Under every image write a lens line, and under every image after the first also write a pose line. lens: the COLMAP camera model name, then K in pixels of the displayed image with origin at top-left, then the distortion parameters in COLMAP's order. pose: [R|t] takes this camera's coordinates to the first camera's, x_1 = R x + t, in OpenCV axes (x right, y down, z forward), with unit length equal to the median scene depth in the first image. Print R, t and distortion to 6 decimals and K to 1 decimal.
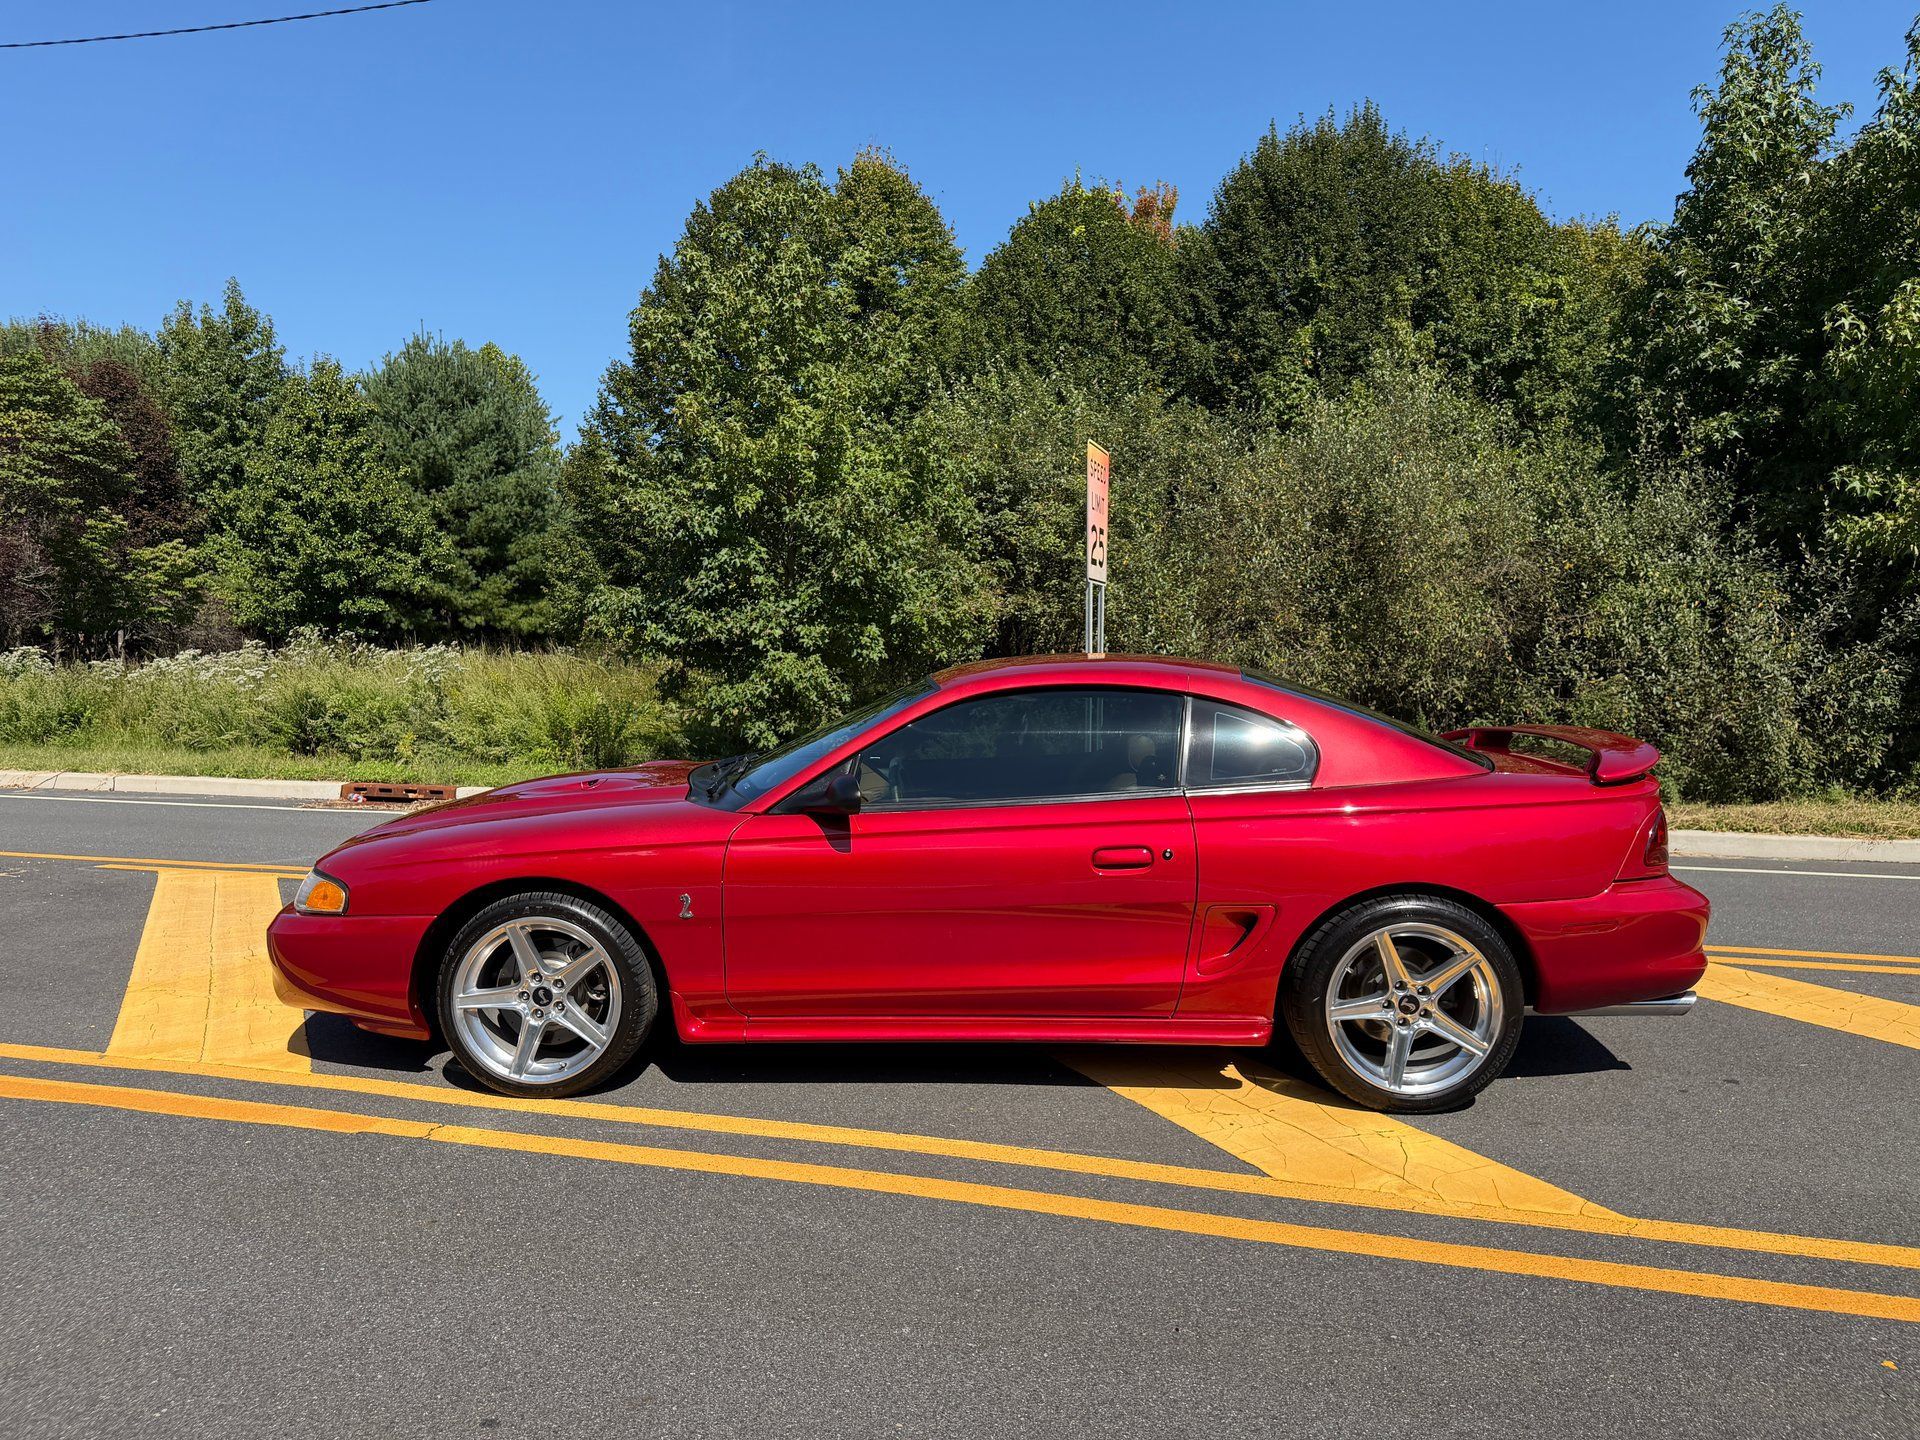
lens RADIAL K [[1352.4, 0, 959.8], [0, 1352.4, 700.0], [0, 0, 1]] dist [0.050923, -0.083534]
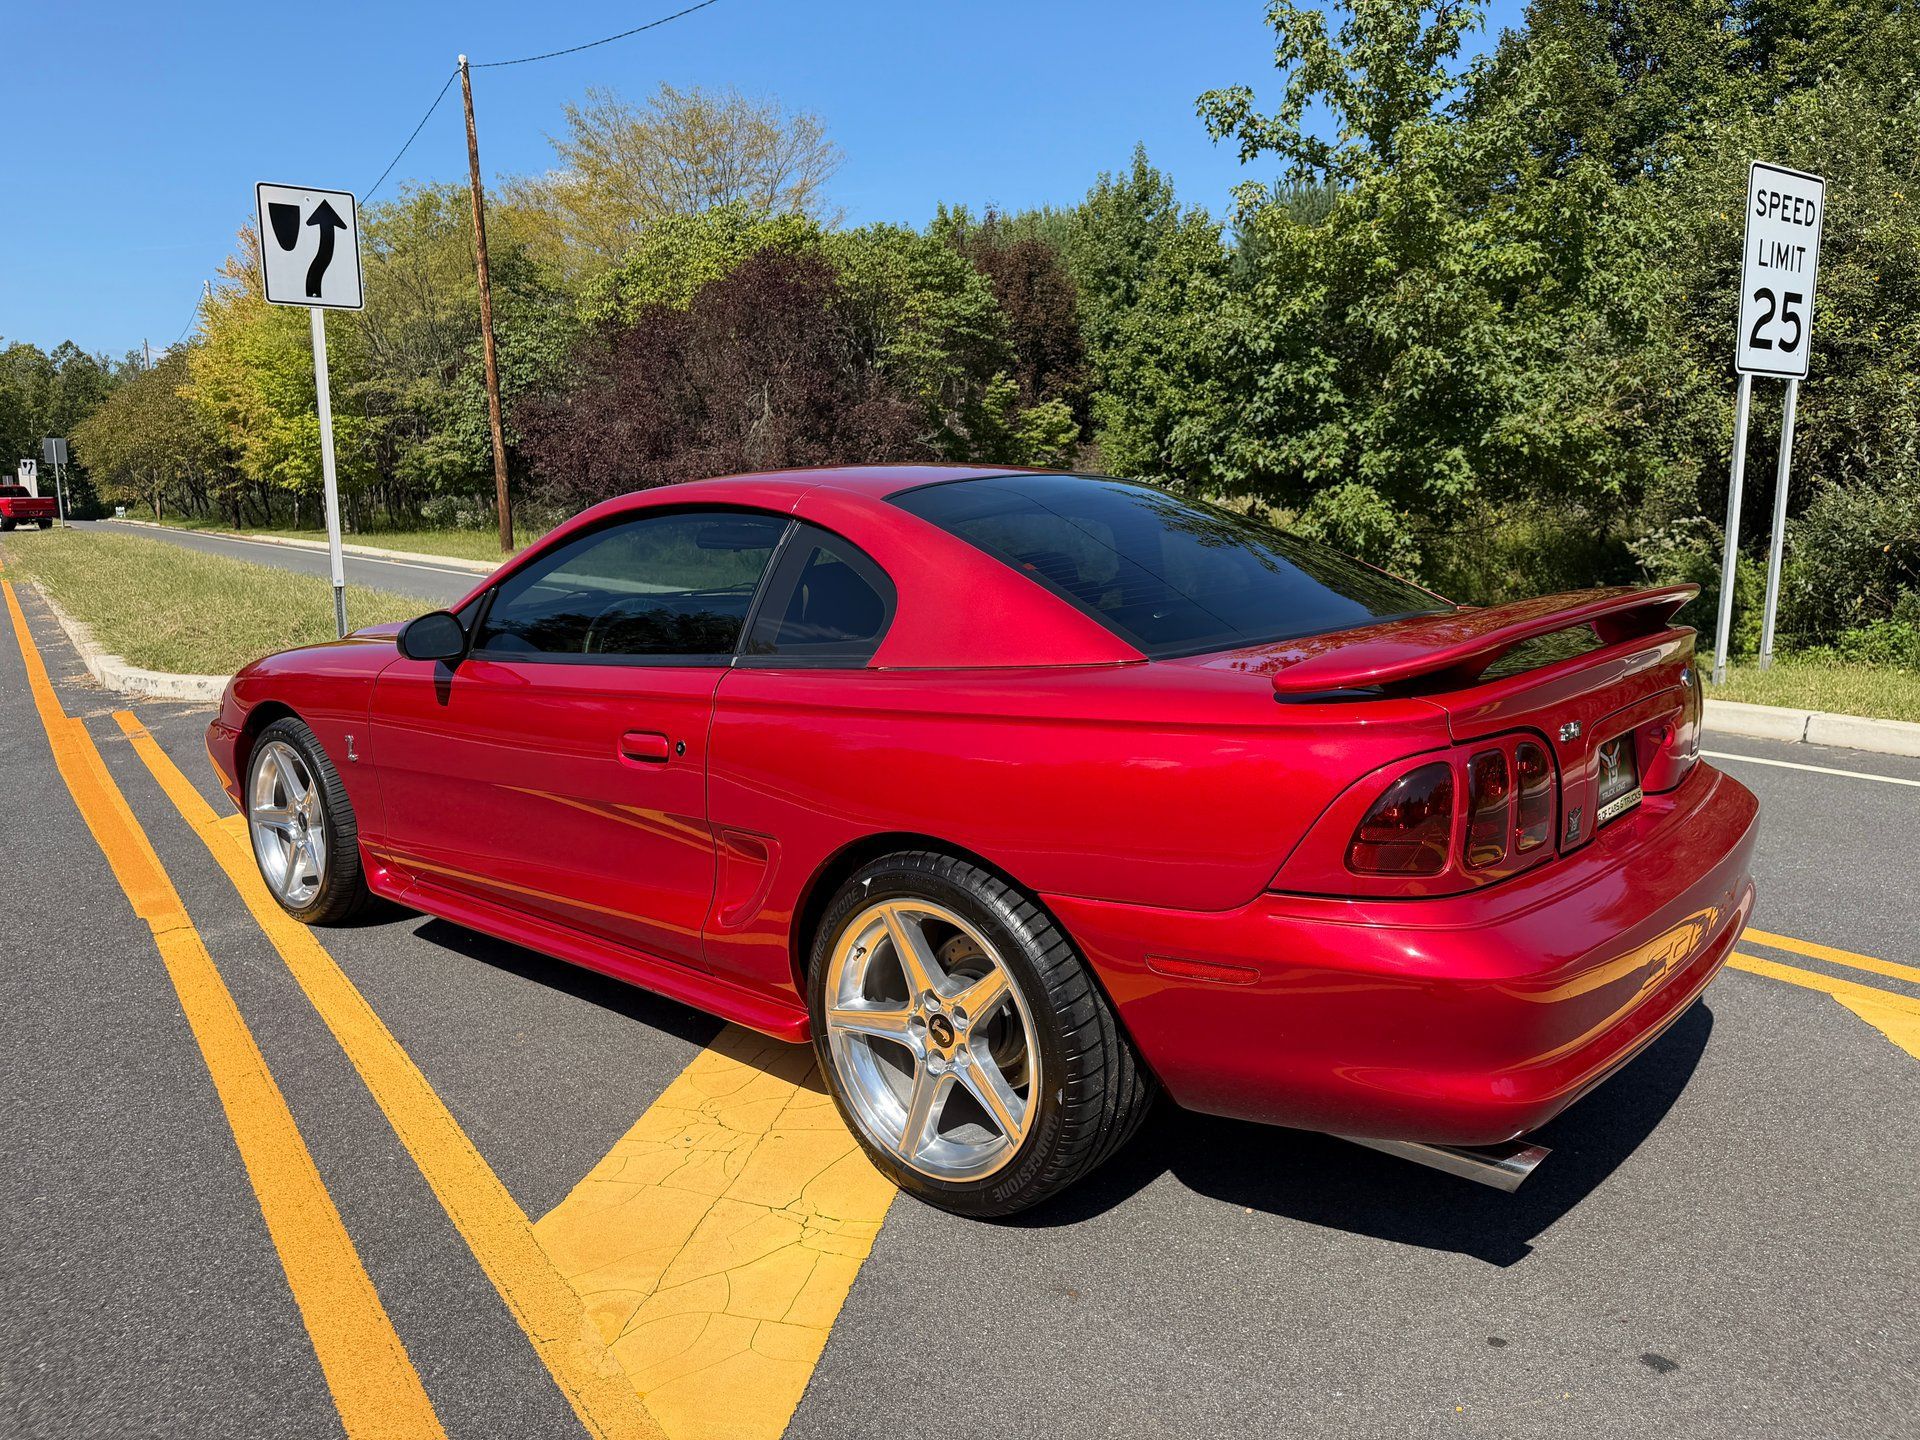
lens RADIAL K [[1369.6, 0, 960.0], [0, 1369.6, 720.0], [0, 0, 1]] dist [0.058159, -0.094011]
pose [[0.781659, 0.085167, -0.617864, 0.079060], [-0.008765, 0.992035, 0.125654, 0.001371], [0.623644, -0.092803, 0.776180, 0.061805]]
